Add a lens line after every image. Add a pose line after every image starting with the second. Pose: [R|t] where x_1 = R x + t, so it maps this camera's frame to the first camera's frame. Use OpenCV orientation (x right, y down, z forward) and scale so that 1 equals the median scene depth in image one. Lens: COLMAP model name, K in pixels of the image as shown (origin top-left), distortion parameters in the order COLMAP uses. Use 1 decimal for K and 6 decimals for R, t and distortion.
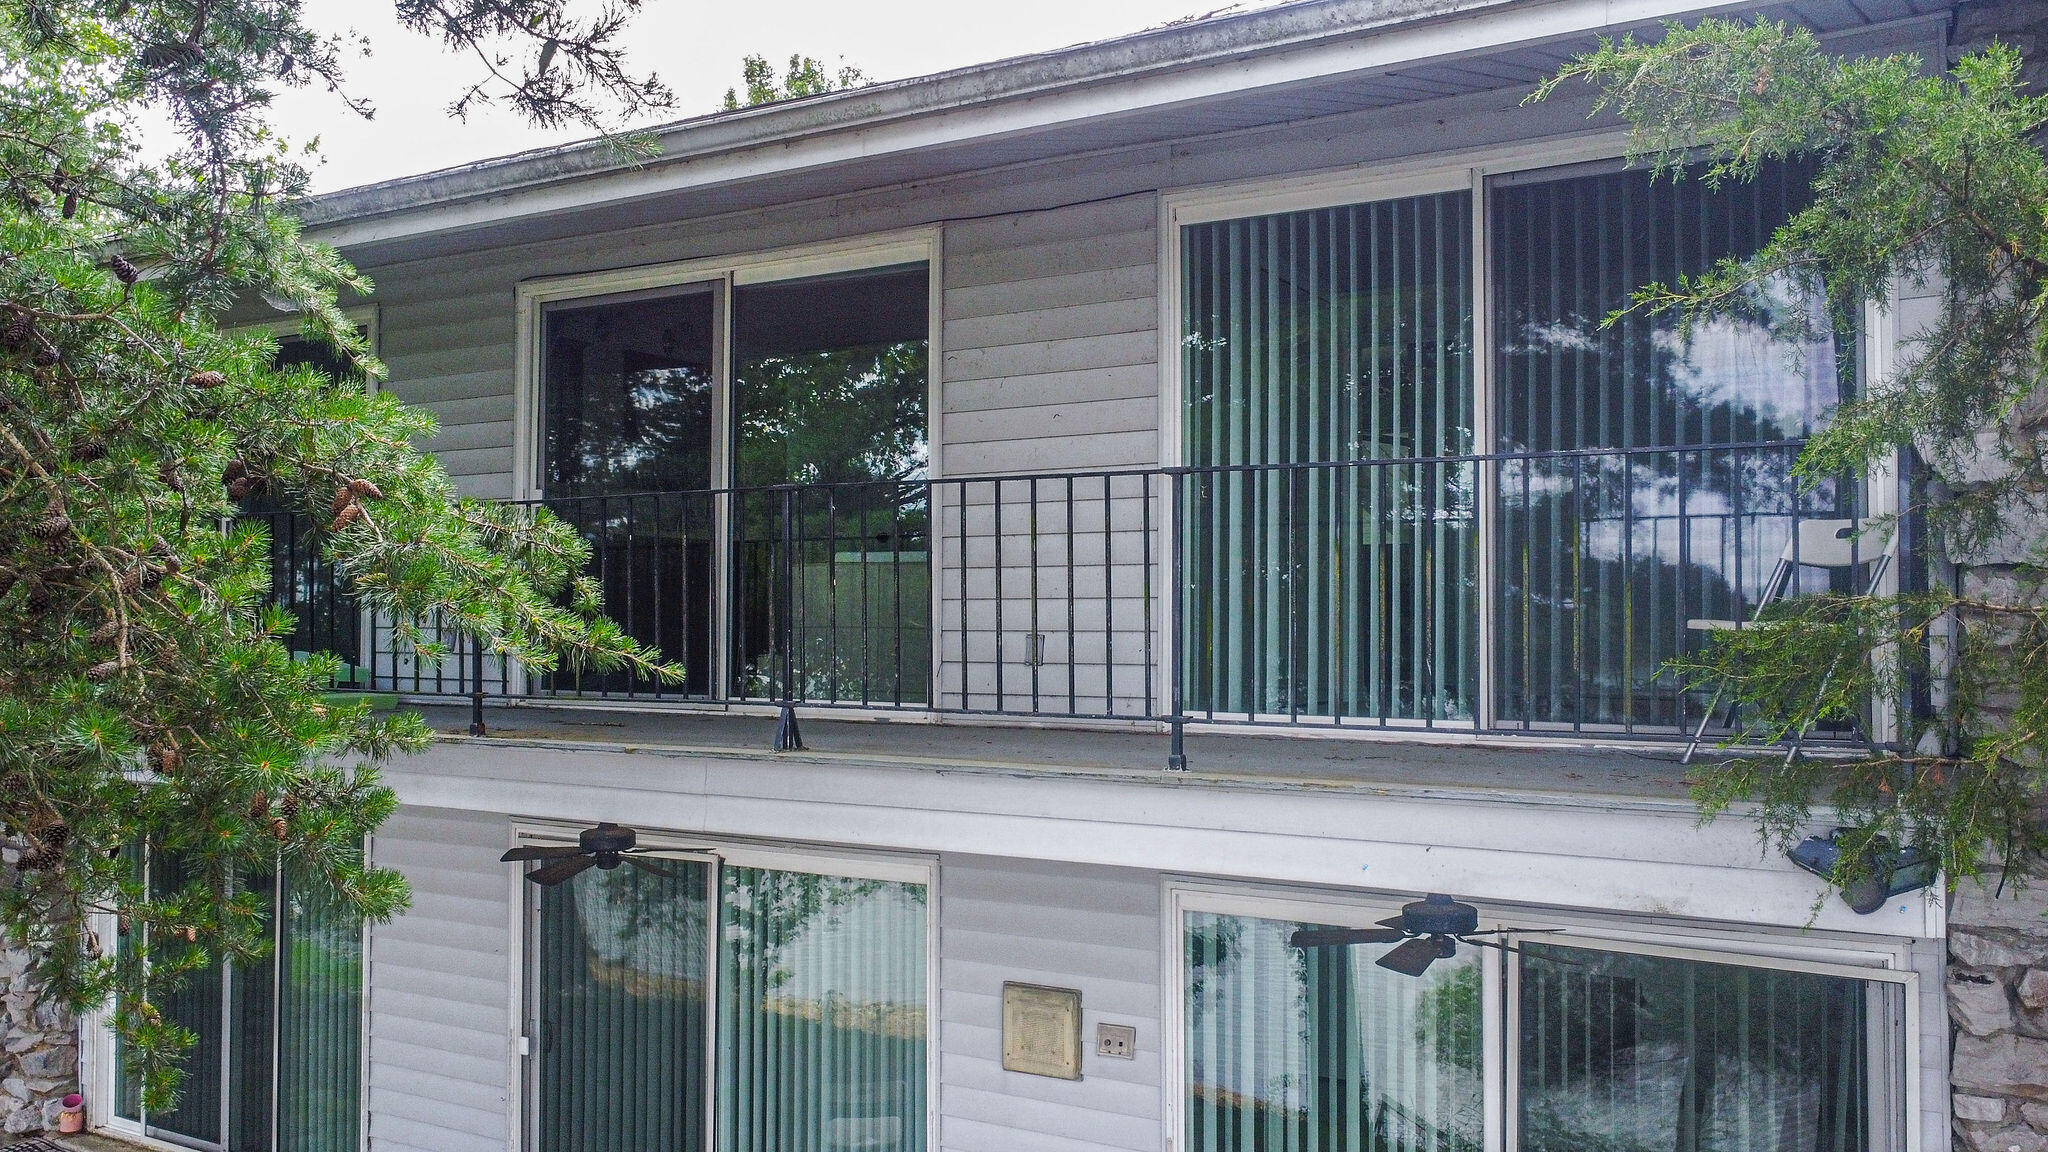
lens RADIAL K [[1531.9, 0, 1019.3], [0, 1531.9, 601.6], [0, 0, 1]] dist [0.002214, 0.000419]
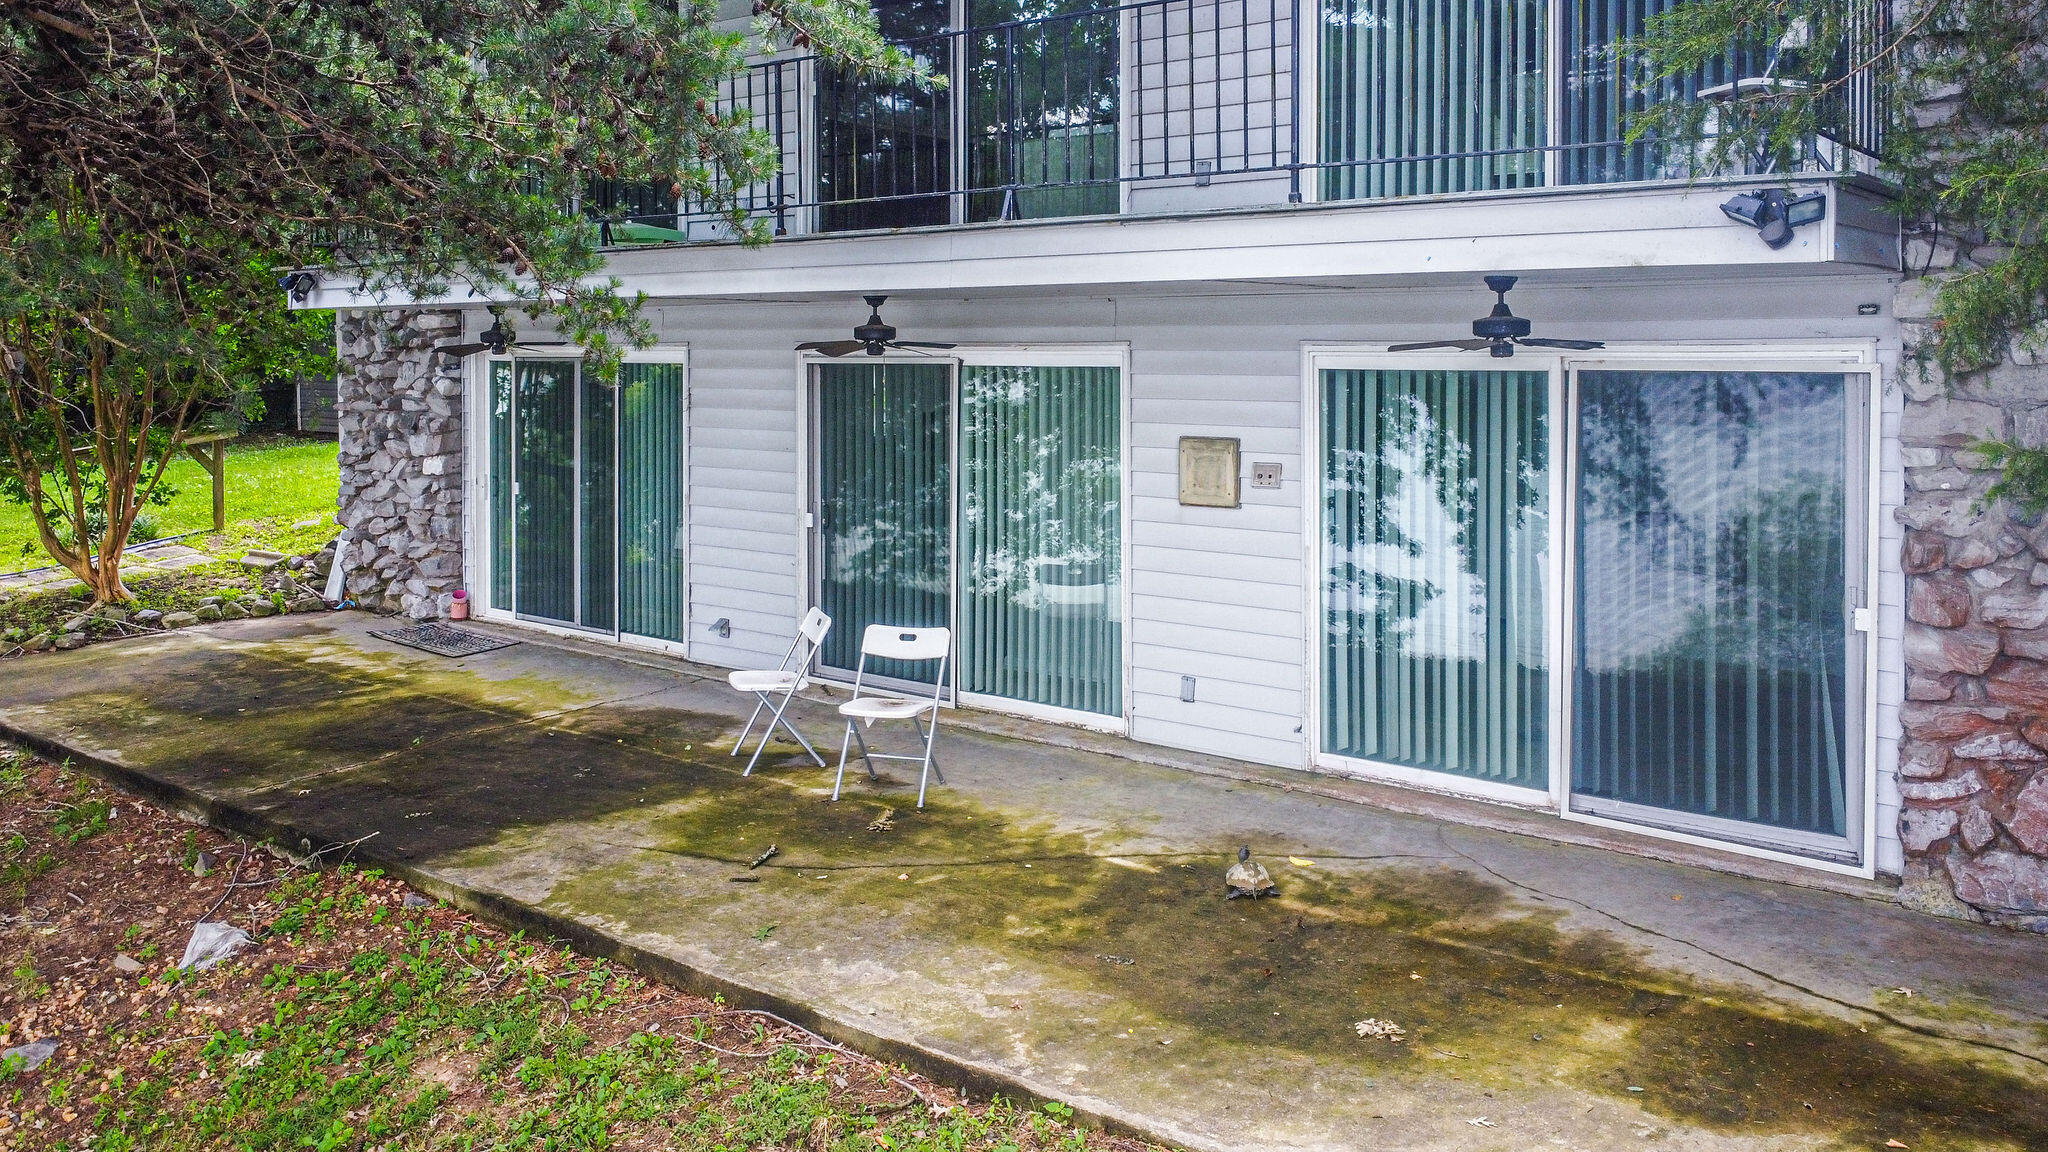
lens RADIAL K [[1500.7, 0, 1066.6], [0, 1500.7, 382.1], [0, 0, 1]] dist [0.001940, -0.002999]
pose [[0.993277, -0.001026, -0.115760, 0.041356], [0.004193, 0.999624, 0.027113, 0.170373], [0.115689, -0.027416, 0.992907, -0.255413]]
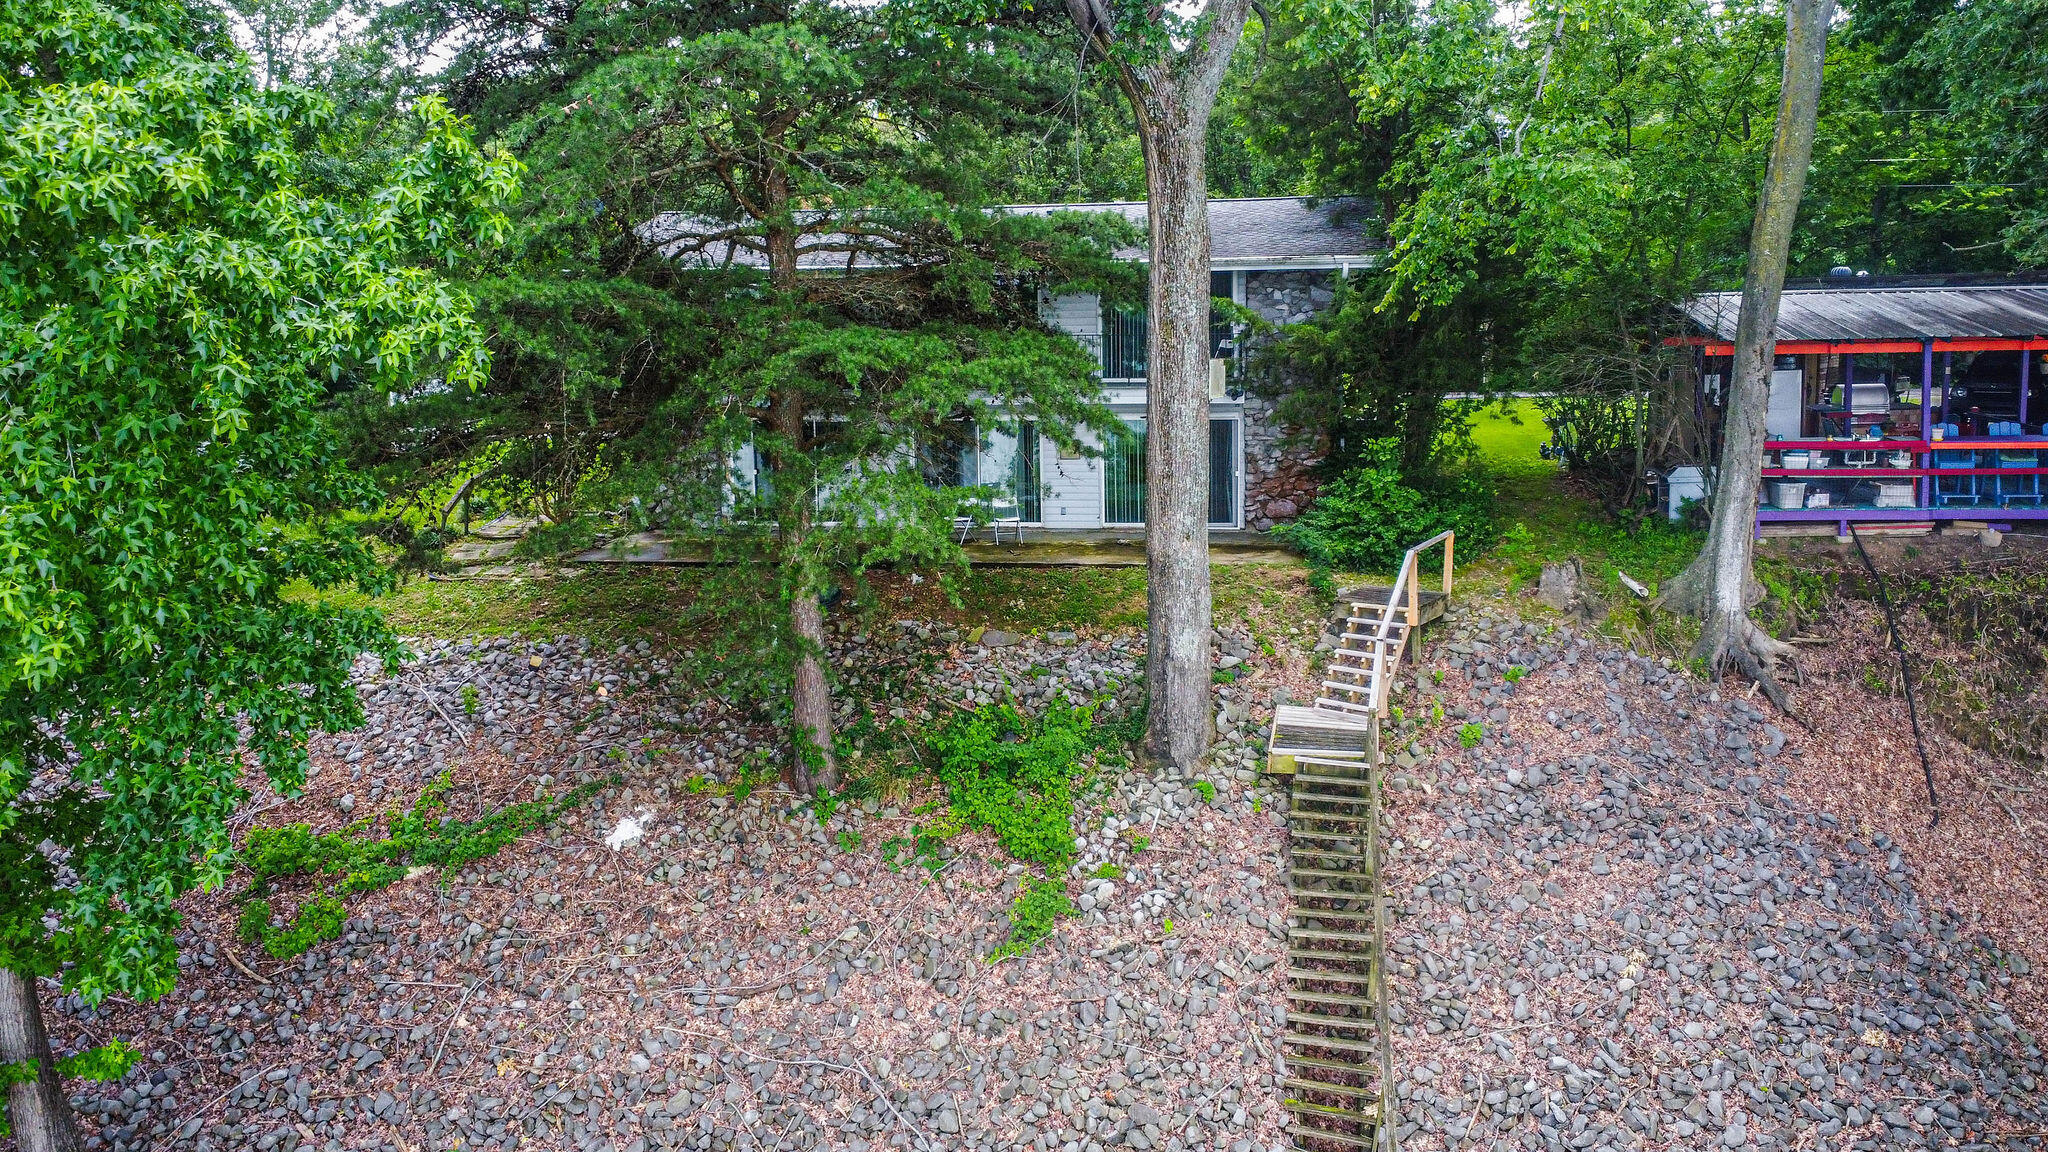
lens RADIAL K [[1387.2, 0, 1031.0], [0, 1387.2, 510.2], [0, 0, 1]] dist [-0.002956, -0.000625]
pose [[0.920384, -0.067962, 0.385065, -1.707582], [0.012227, 0.989300, 0.145383, -0.143955], [-0.390825, -0.129100, 0.911367, -2.749049]]
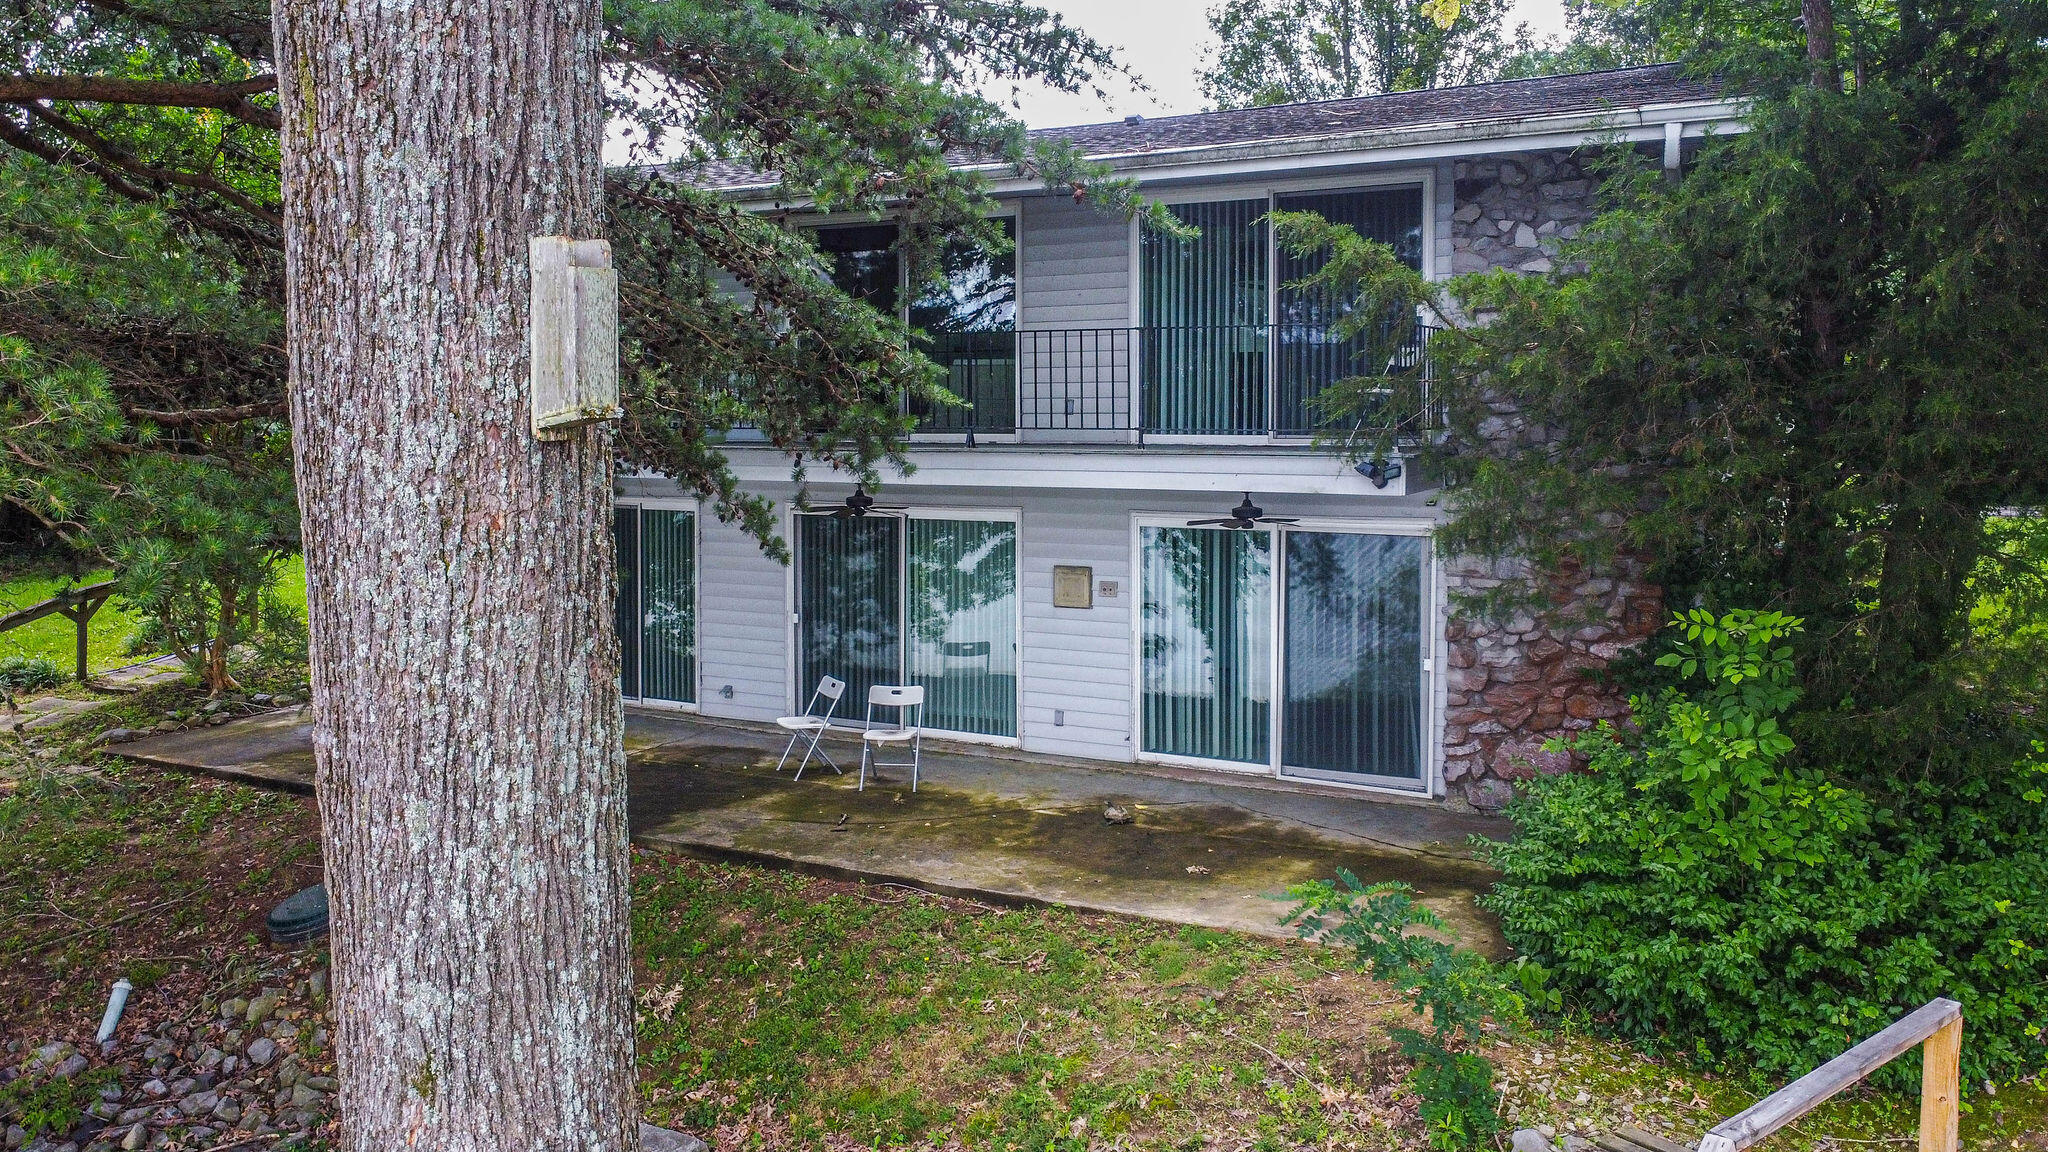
lens RADIAL K [[1424.3, 0, 1088.9], [0, 1424.3, 489.8], [0, 0, 1]] dist [0.003225, 0.000940]
pose [[0.996430, -0.004279, 0.084320, -0.129231], [-0.000451, 0.998430, 0.056003, 0.035161], [-0.084427, -0.055841, 0.994864, -0.955727]]
